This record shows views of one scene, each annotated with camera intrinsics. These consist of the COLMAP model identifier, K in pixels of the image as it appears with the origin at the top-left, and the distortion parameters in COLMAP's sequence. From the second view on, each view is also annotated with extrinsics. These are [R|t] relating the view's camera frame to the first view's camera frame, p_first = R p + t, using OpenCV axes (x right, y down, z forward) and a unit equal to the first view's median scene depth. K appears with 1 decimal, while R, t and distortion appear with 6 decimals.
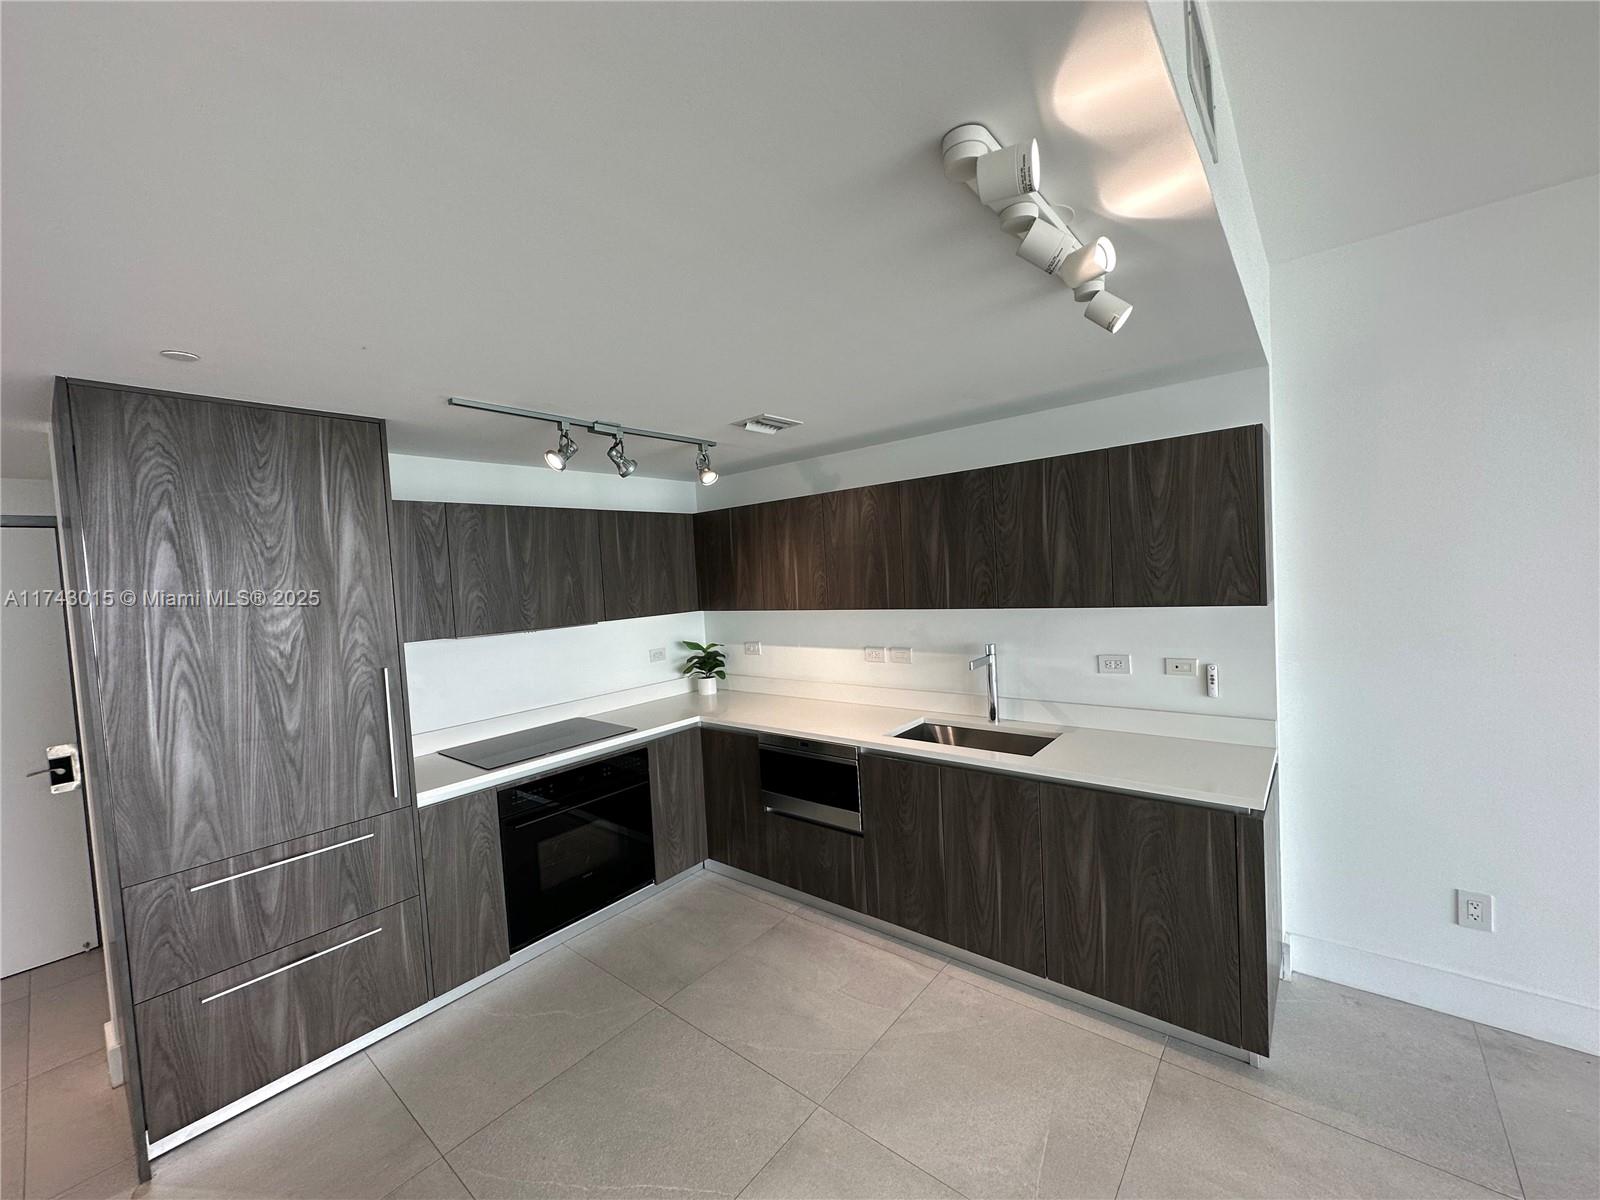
lens RADIAL K [[639.3, 0, 806.0], [0, 639.3, 594.0], [0, 0, 1]] dist [-0.000878, 0.000435]
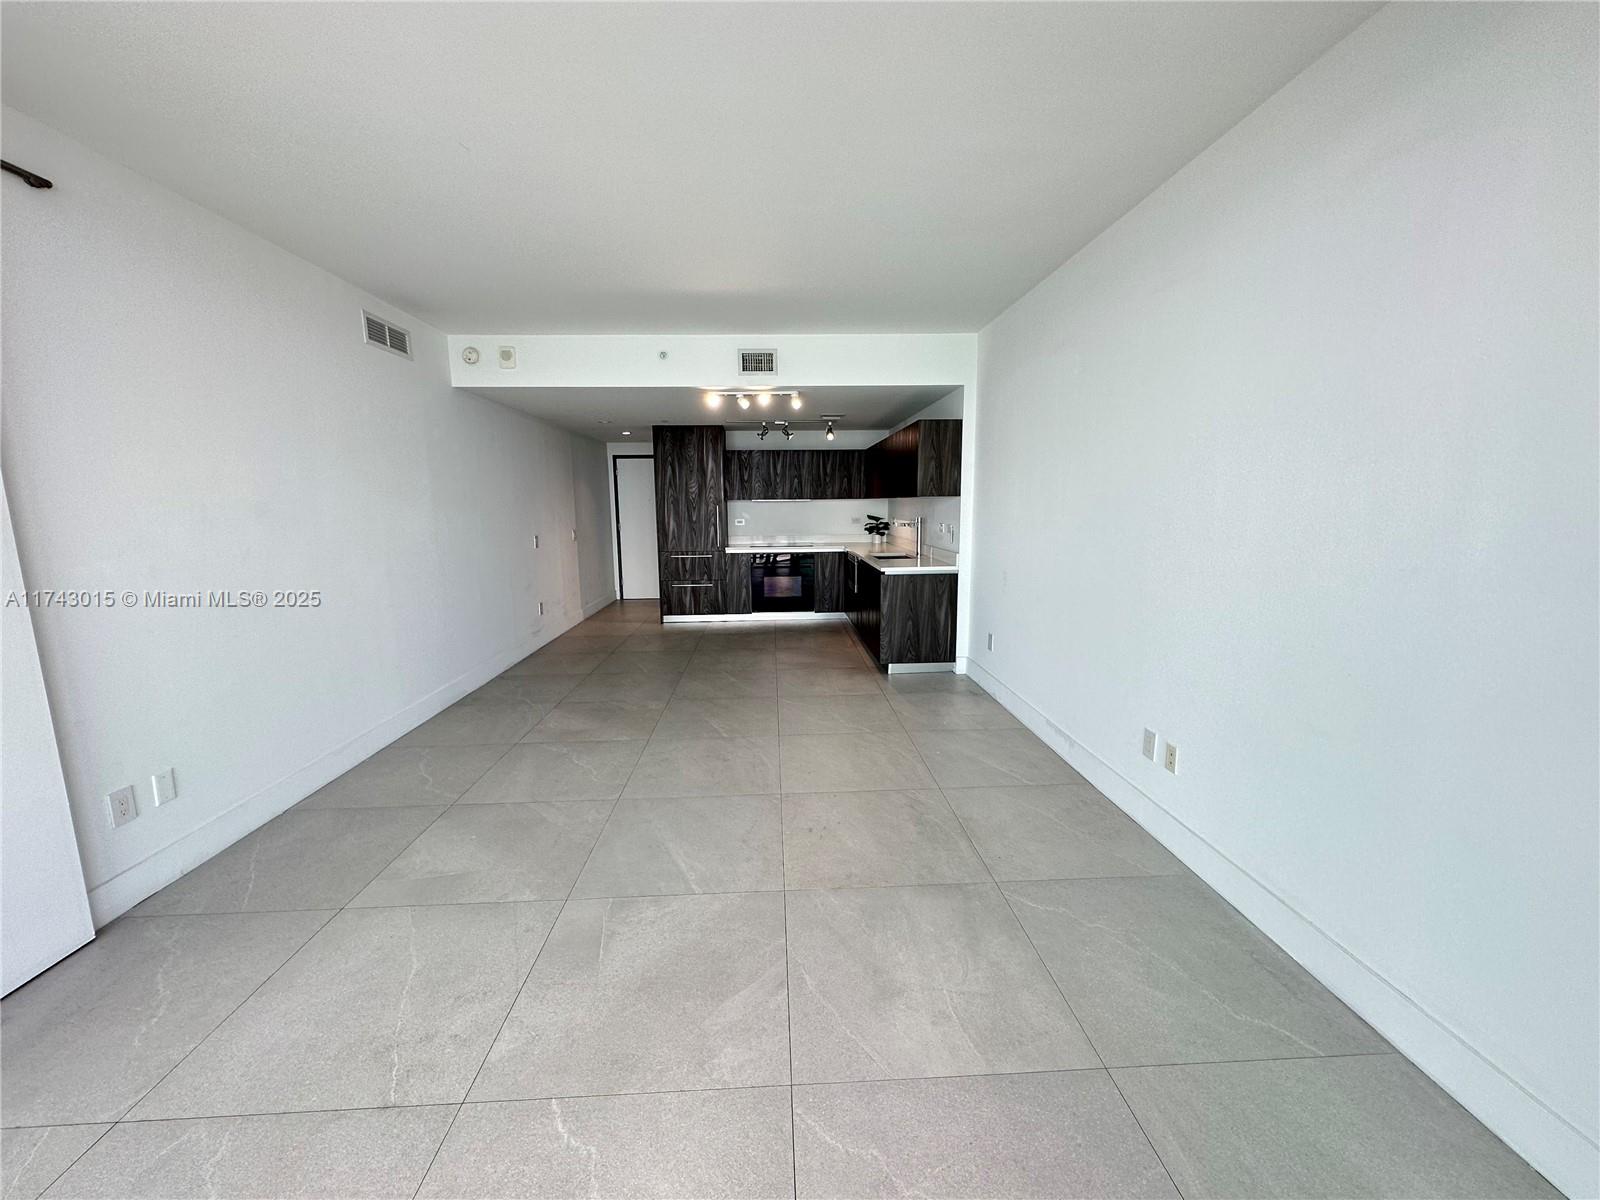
lens RADIAL K [[639.3, 0, 800.1], [0, 639.3, 593.7], [0, 0, 1]] dist [-0.000878, 0.000435]
pose [[0.662331, 0.149617, -0.734120, 2.045716], [-0.052305, 0.986700, 0.153905, 0.038316], [0.747384, -0.063538, 0.661348, -0.836855]]
